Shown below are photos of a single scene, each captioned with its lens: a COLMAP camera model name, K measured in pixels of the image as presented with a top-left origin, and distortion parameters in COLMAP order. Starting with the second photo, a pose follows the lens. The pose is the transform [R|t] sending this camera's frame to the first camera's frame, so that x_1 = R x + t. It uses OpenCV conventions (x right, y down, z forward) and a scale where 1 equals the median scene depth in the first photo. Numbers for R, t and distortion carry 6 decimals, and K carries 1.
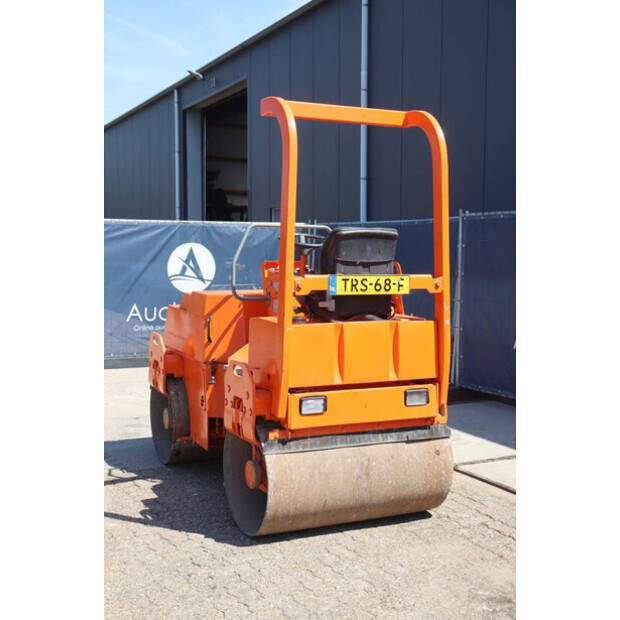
lens RADIAL K [[850.3, 0, 310.0], [0, 850.3, 310.0], [0, 0, 1]] dist [0.097825, 0.003968]
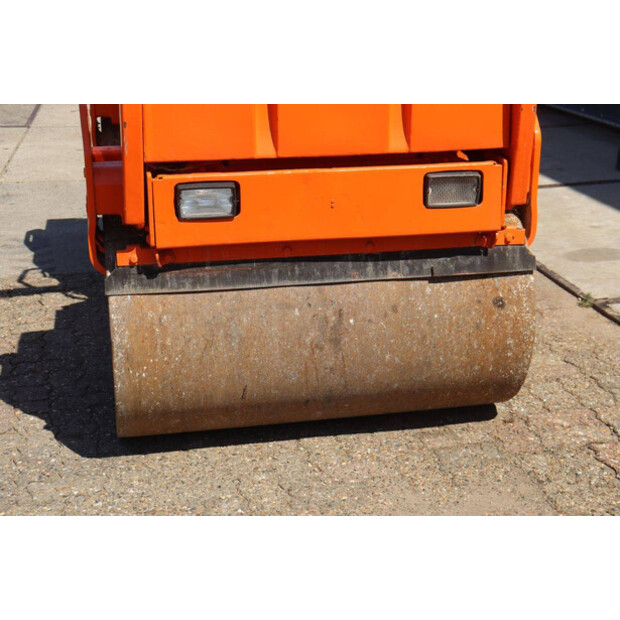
lens RADIAL K [[1026.7, 0, 316.0], [0, 1026.7, 298.6], [0, 0, 1]] dist [0.139998, 0.101628]
pose [[0.969852, 0.070351, -0.233318, 0.194515], [-0.009253, 0.967364, 0.253220, 0.018436], [0.243518, -0.243427, 0.938852, 0.449901]]
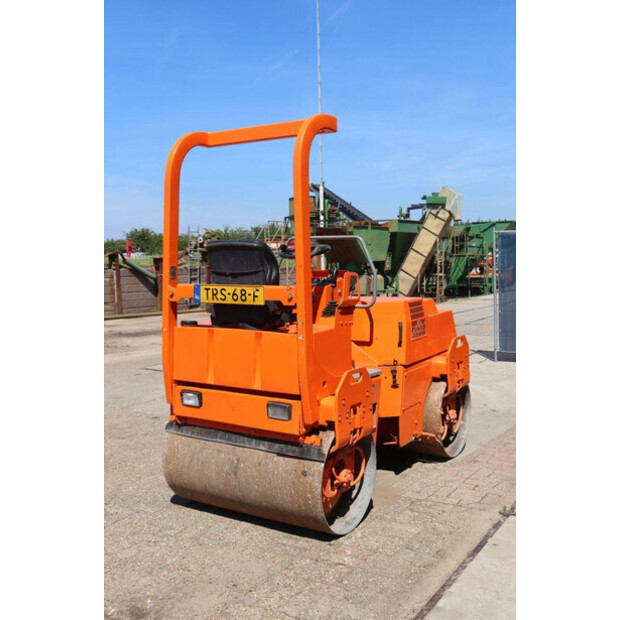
lens RADIAL K [[679.4, 0, 310.0], [0, 679.4, 310.0], [0, 0, 1]] dist [-0.017791, -0.007045]
pose [[0.525520, 0.054446, -0.849037, 0.826994], [-0.045960, 0.998310, 0.035571, -0.044449], [0.849539, 0.020328, 0.527134, 0.635644]]
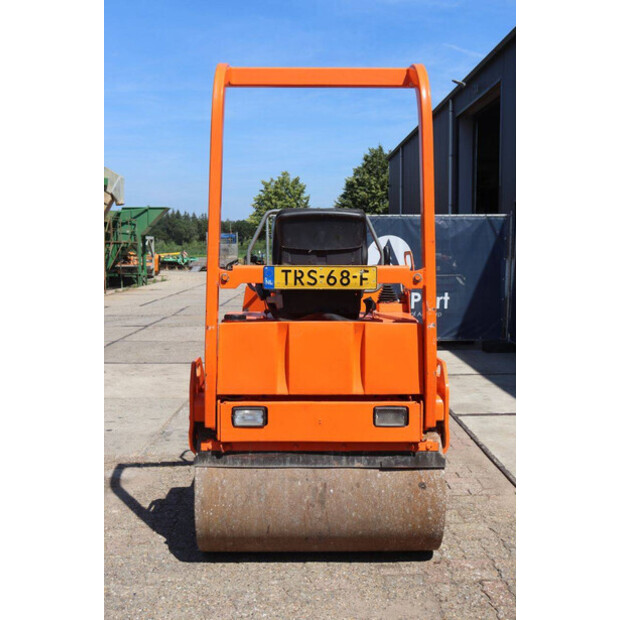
lens RADIAL K [[714.2, 0, 301.7], [0, 714.2, 309.3], [0, 0, 1]] dist [-0.031272, 0.178464]
pose [[0.903206, 0.031513, -0.428049, 0.347711], [-0.023281, 0.999430, 0.024454, -0.015182], [0.428576, -0.012121, 0.903425, 0.360154]]
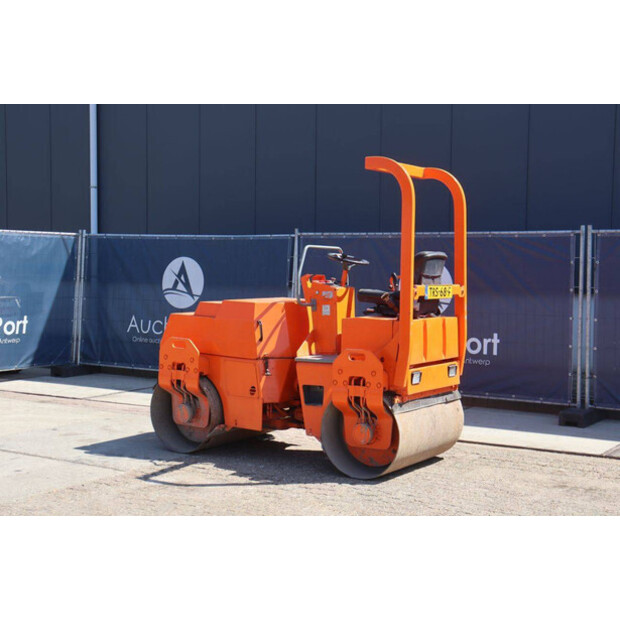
lens RADIAL K [[1026.7, 0, 316.0], [0, 1026.7, 298.6], [0, 0, 1]] dist [0.139998, 0.101628]
pose [[0.845102, -0.014020, 0.534420, -1.018318], [0.029191, 0.999375, -0.019944, 0.009858], [-0.533807, 0.032455, 0.844983, -0.349458]]
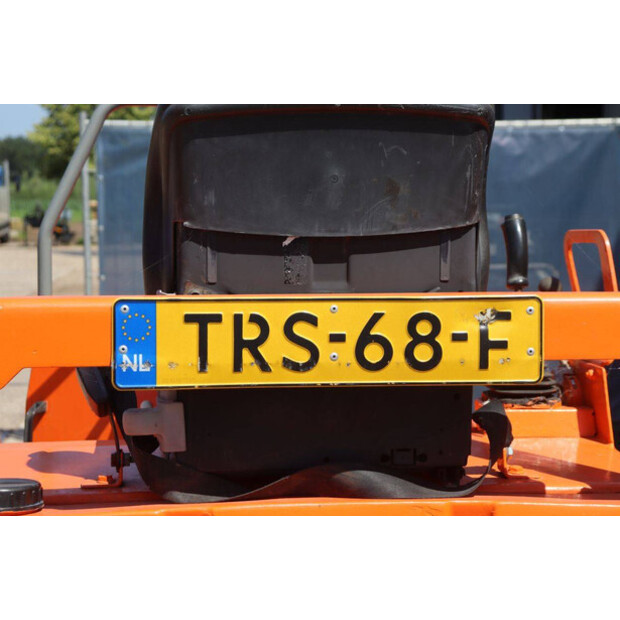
lens RADIAL K [[1467.3, 0, 310.0], [0, 1467.3, 310.0], [0, 0, 1]] dist [0.399964, 0.134941]
pose [[0.944539, 0.018074, -0.327901, 0.186433], [-0.014602, 0.999808, 0.013049, -0.041998], [0.328074, -0.007537, 0.944622, 0.633596]]
